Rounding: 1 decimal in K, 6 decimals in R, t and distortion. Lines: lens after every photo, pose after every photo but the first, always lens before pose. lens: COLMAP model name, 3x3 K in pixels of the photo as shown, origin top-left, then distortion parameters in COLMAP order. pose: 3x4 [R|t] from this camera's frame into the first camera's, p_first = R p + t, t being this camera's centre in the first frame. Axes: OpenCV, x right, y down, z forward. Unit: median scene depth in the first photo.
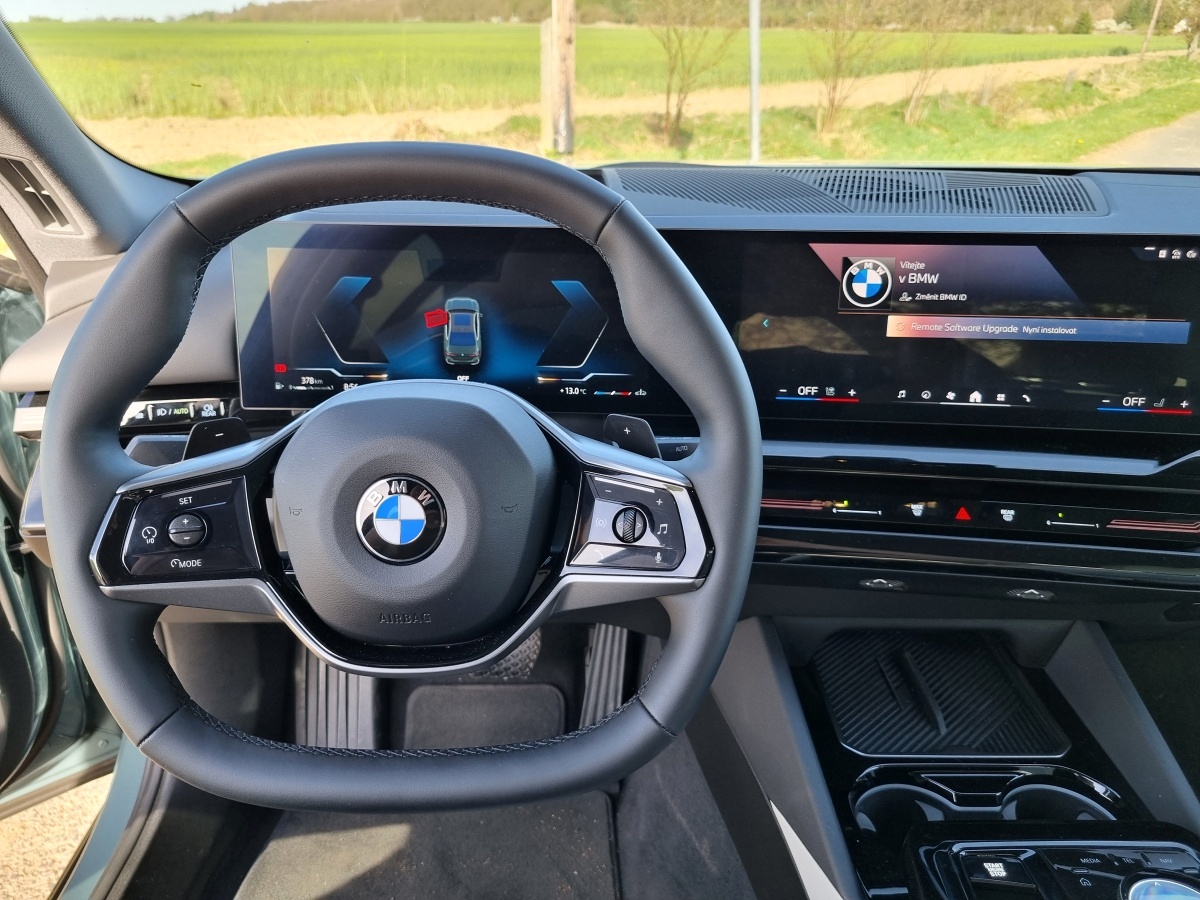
lens RADIAL K [[910.0, 0, 600.0], [0, 910.0, 450.0], [0, 0, 1]] dist [0.039912, -0.007447]
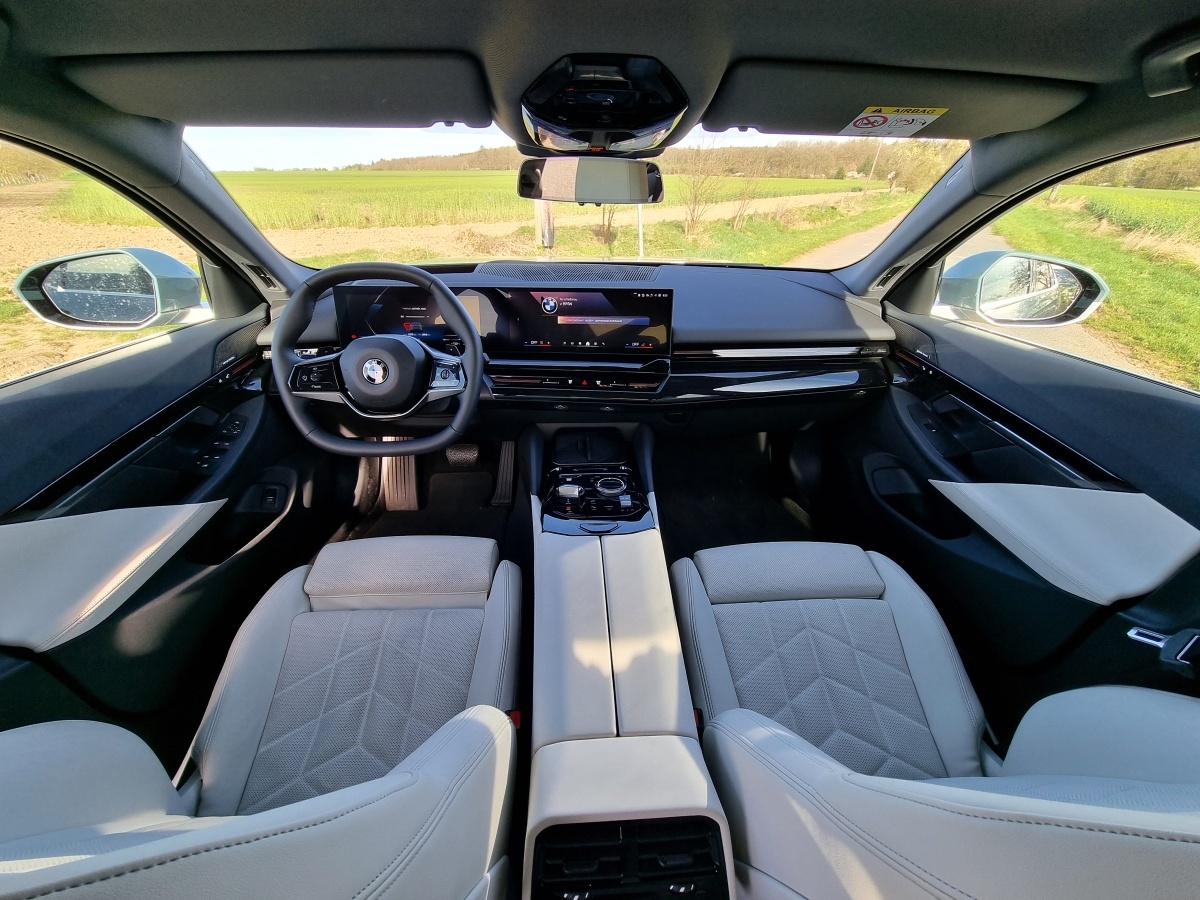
lens RADIAL K [[479.4, 0, 600.0], [0, 479.4, 450.0], [0, 0, 1]] dist [0.012291, 0.000082]
pose [[0.999048, -0.020697, 0.038396, 0.377555], [0.017234, 0.995933, 0.088435, 0.150961], [-0.040070, -0.087689, 0.995342, -0.606515]]
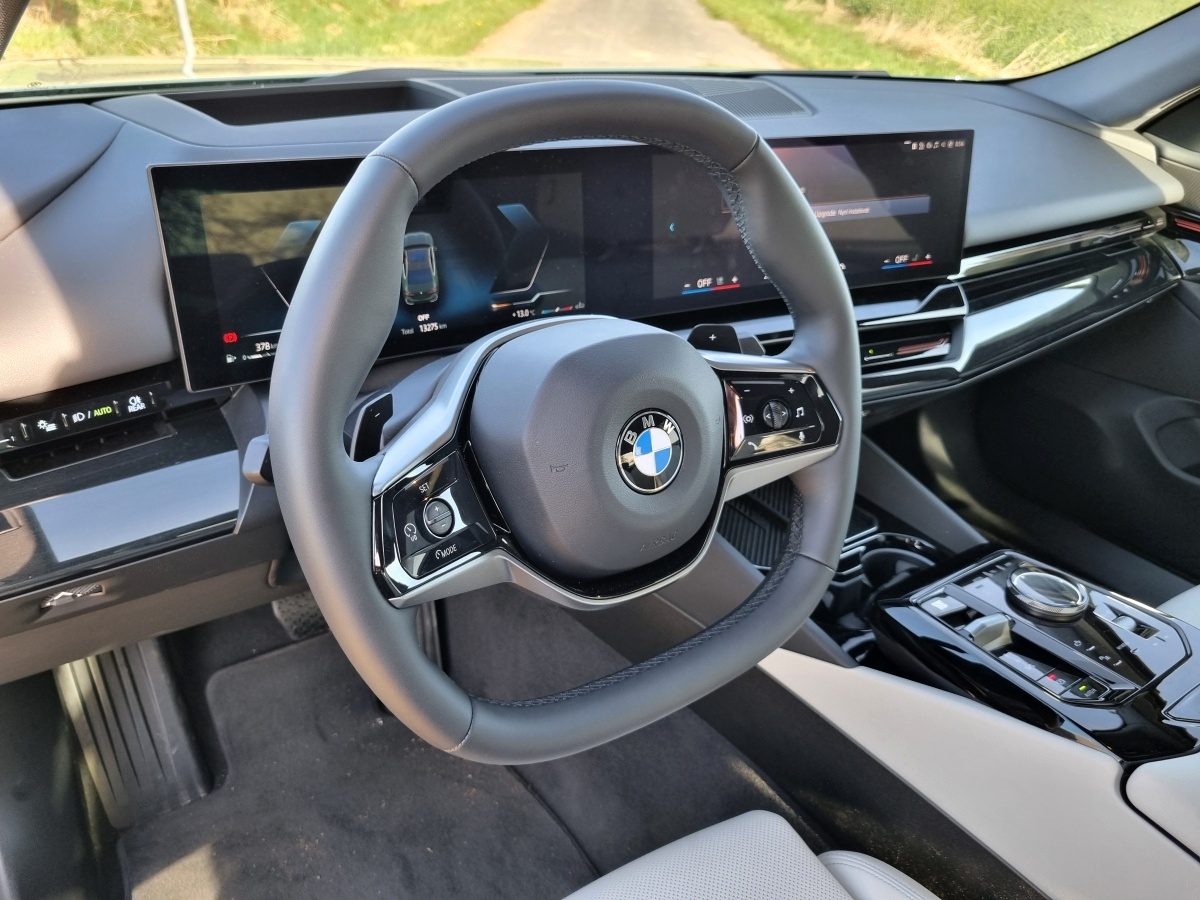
lens RADIAL K [[901.9, 0, 600.0], [0, 901.9, 450.0], [0, 0, 1]] dist [0.044551, -0.051767]
pose [[0.827048, -0.227555, 0.514014, -0.520944], [0.164817, 0.972377, 0.165283, -0.070435], [-0.537426, -0.051979, 0.841707, 0.096341]]
